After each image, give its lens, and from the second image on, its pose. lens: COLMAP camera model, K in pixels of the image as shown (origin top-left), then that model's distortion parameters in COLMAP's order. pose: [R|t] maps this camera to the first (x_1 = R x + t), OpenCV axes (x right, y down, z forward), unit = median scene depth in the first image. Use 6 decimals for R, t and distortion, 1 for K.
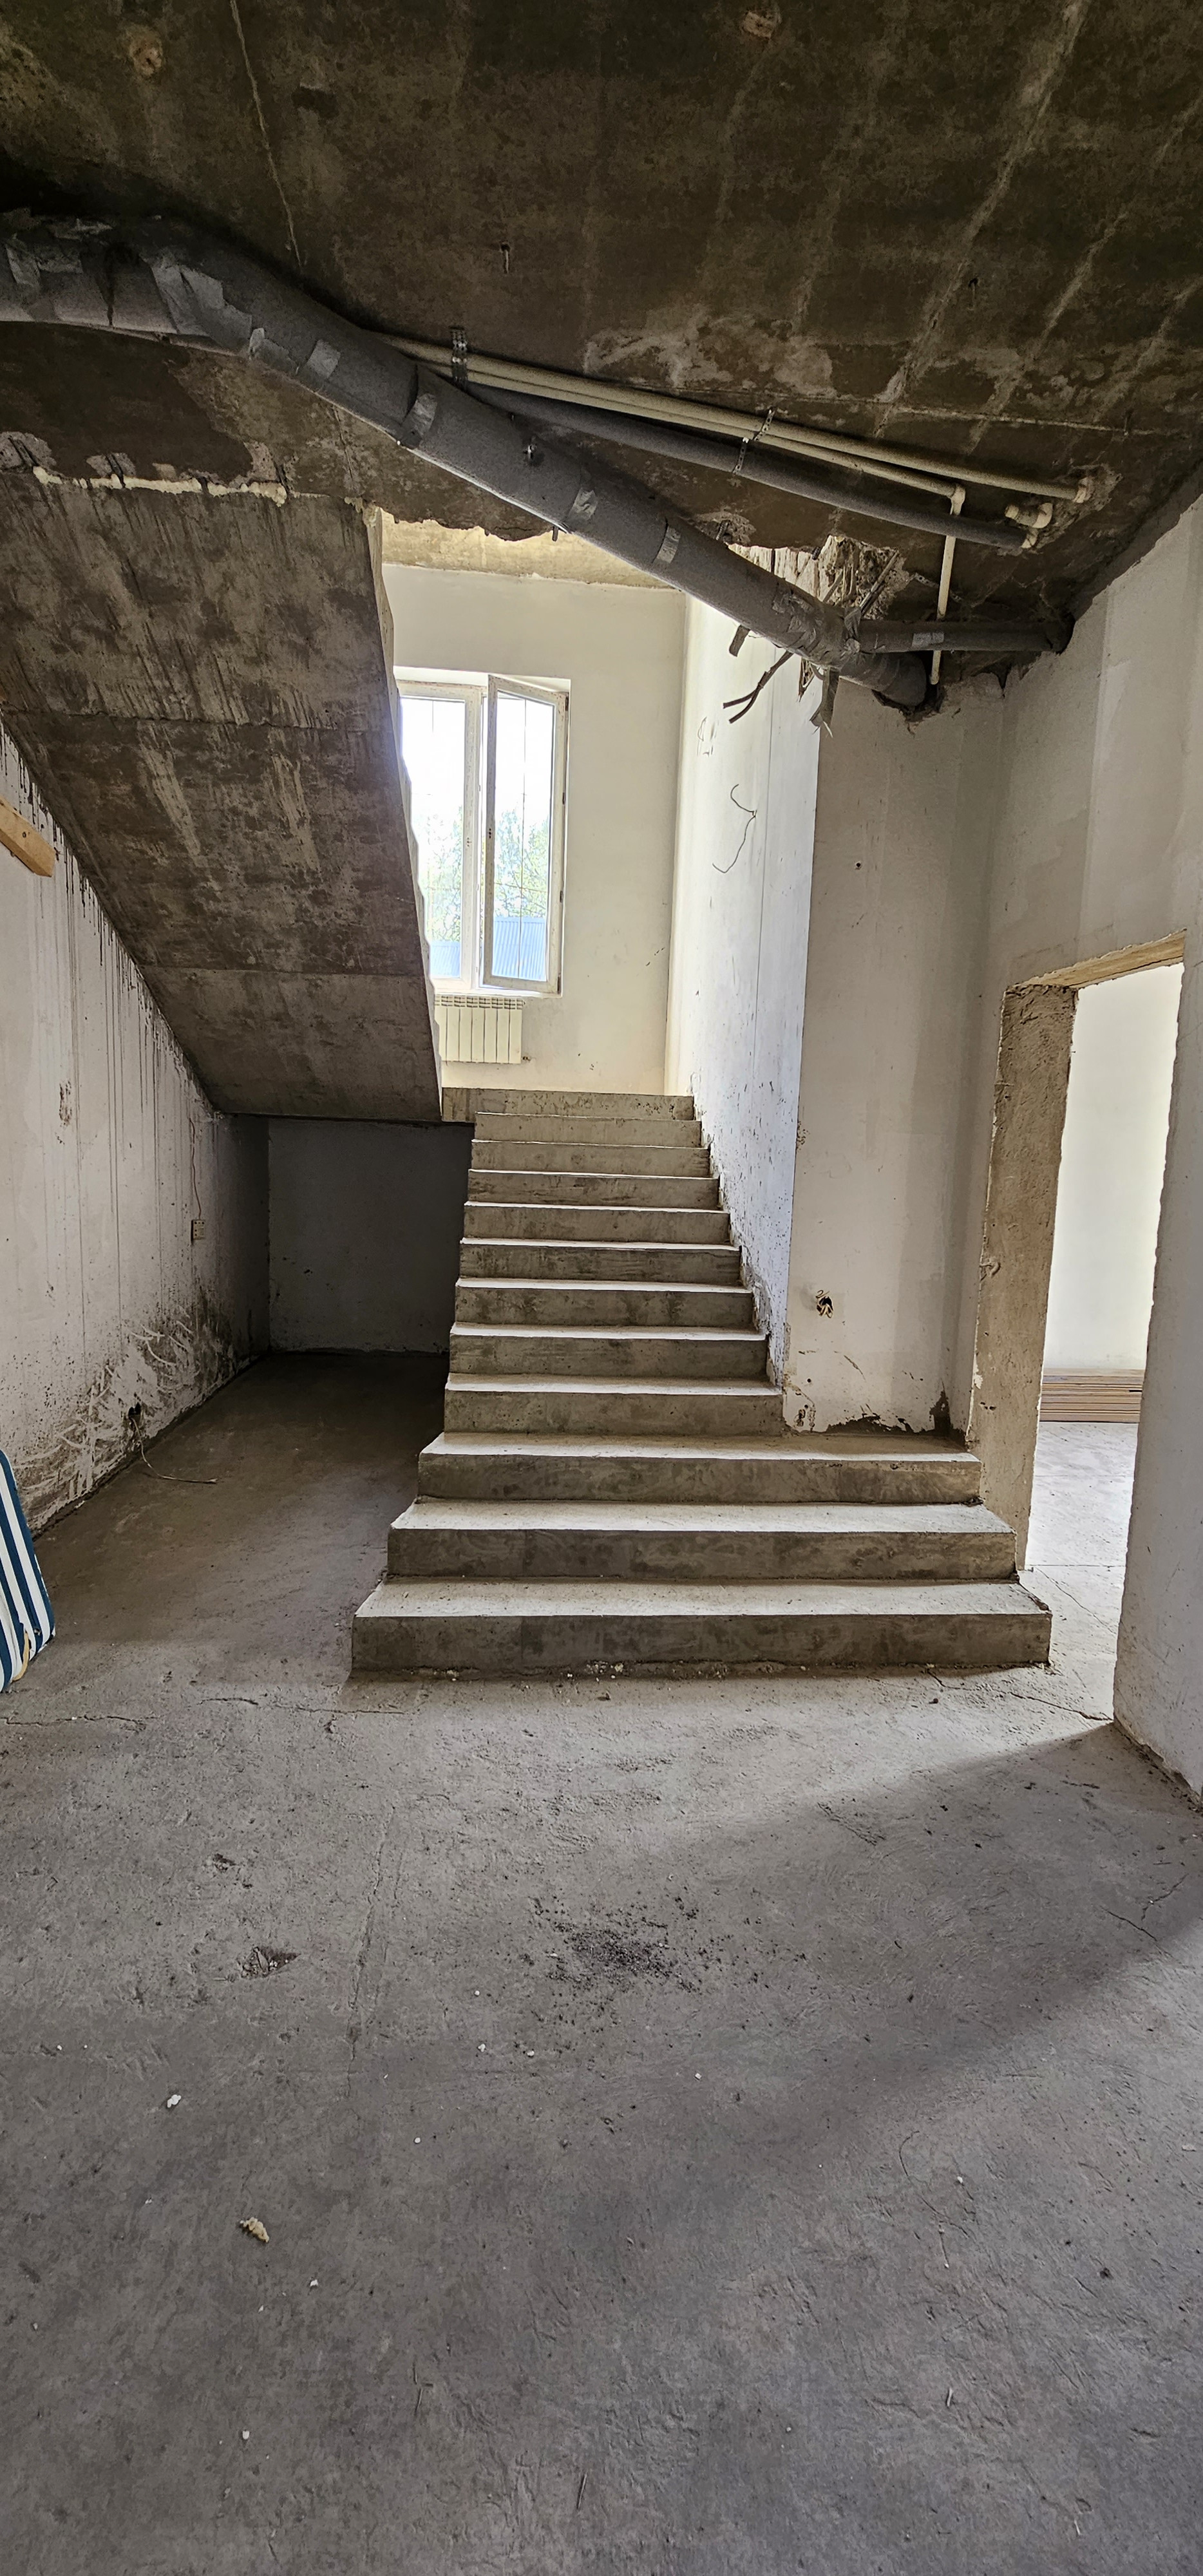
lens RADIAL K [[1058.6, 0, 598.9], [0, 1058.6, 1291.2], [0, 0, 1]] dist [-0.000215, 0.000030]
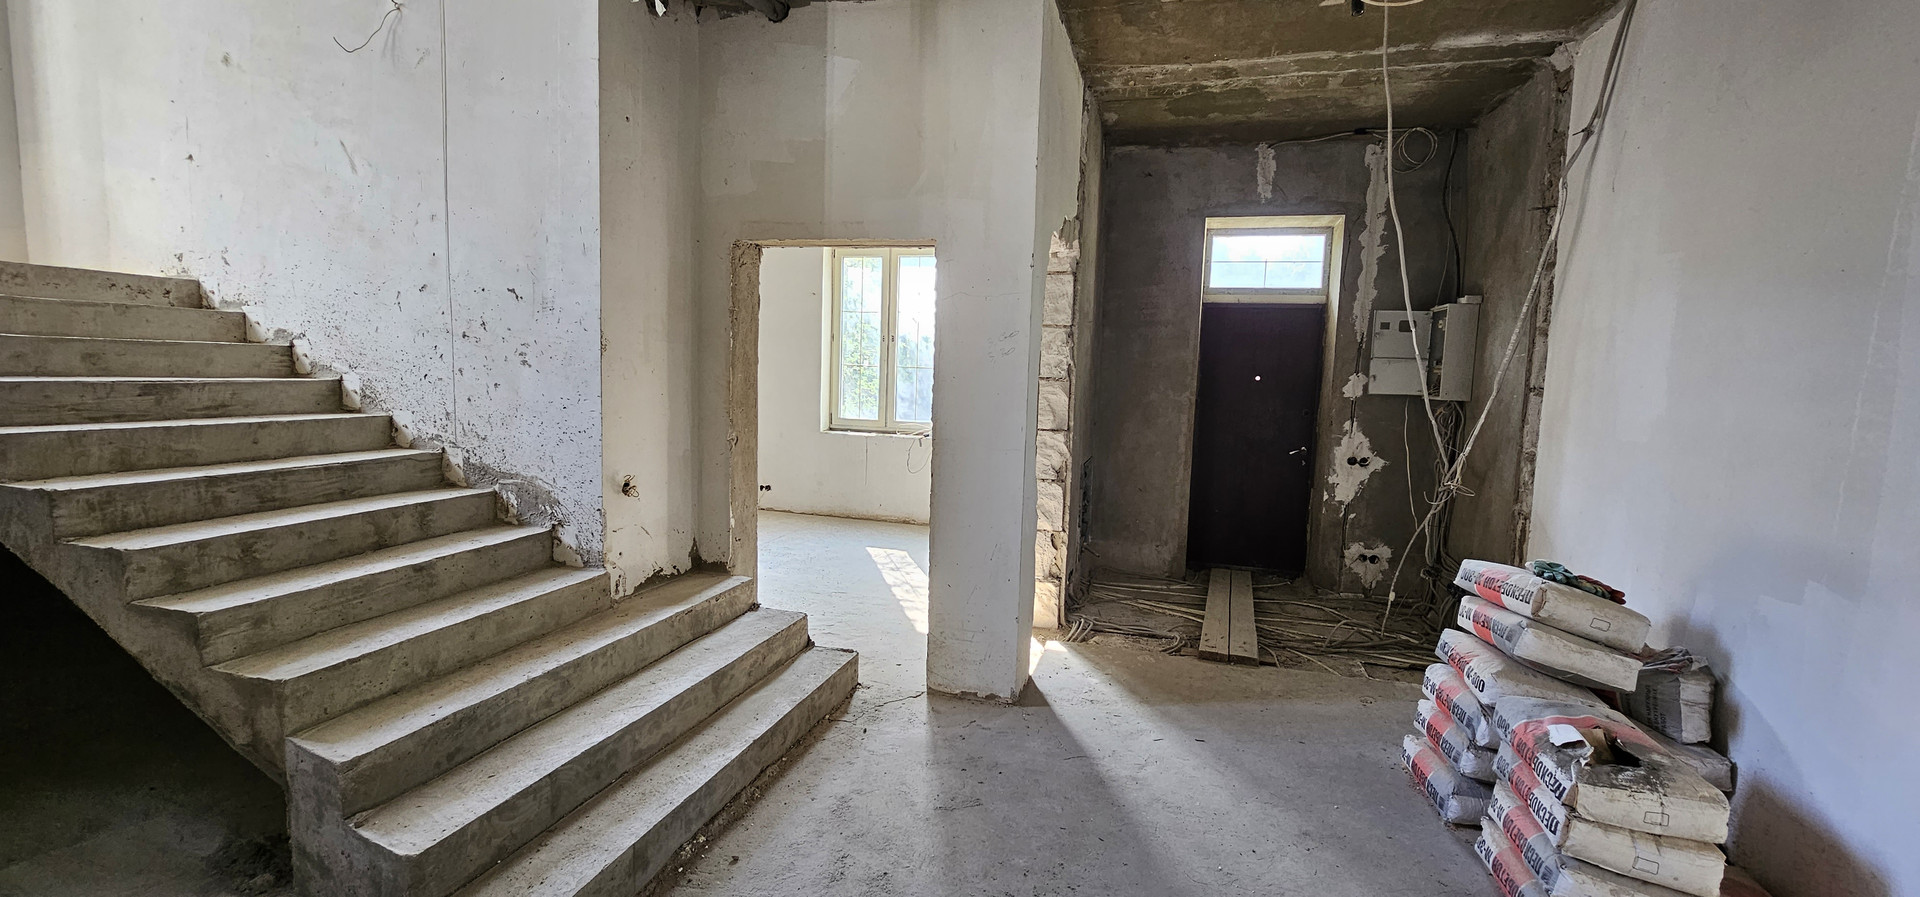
lens RADIAL K [[789.0, 0, 959.9], [0, 789.0, 444.8], [0, 0, 1]] dist [-0.000215, 0.000030]
pose [[0.344291, -0.112477, 0.932101, -0.507593], [0.103033, 0.991328, 0.081566, -0.072221], [-0.933192, 0.067955, 0.352894, 0.366751]]
